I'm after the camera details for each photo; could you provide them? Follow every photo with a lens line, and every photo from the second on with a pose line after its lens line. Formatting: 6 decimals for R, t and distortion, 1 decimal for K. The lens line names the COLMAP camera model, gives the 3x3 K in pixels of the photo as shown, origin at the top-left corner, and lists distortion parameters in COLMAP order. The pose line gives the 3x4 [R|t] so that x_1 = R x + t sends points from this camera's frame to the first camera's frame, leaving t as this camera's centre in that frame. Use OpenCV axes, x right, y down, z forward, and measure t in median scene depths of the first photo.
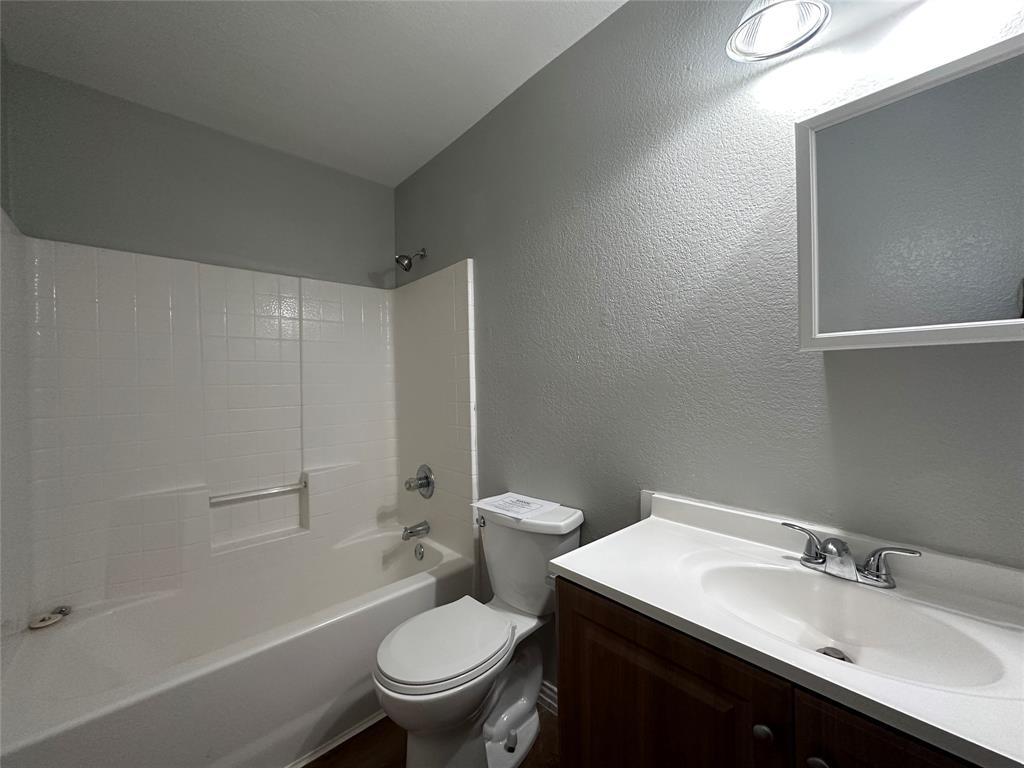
lens RADIAL K [[406.5, 0, 511.9], [0, 406.5, 382.7], [0, 0, 1]] dist [-0.001352, 0.000381]
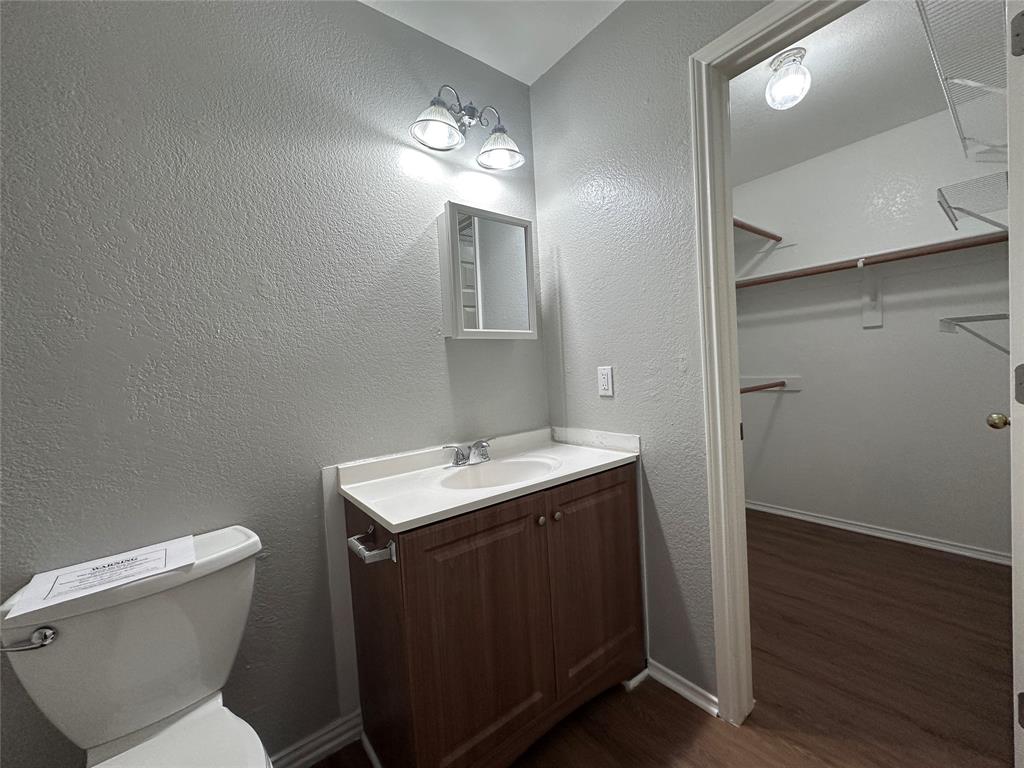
lens RADIAL K [[406.5, 0, 511.9], [0, 406.5, 382.7], [0, 0, 1]] dist [-0.001352, 0.000381]
pose [[0.072675, -0.021610, 0.997122, -0.603353], [0.056095, 0.998271, 0.017547, 0.056917], [-0.995777, 0.054658, 0.073761, 0.413771]]
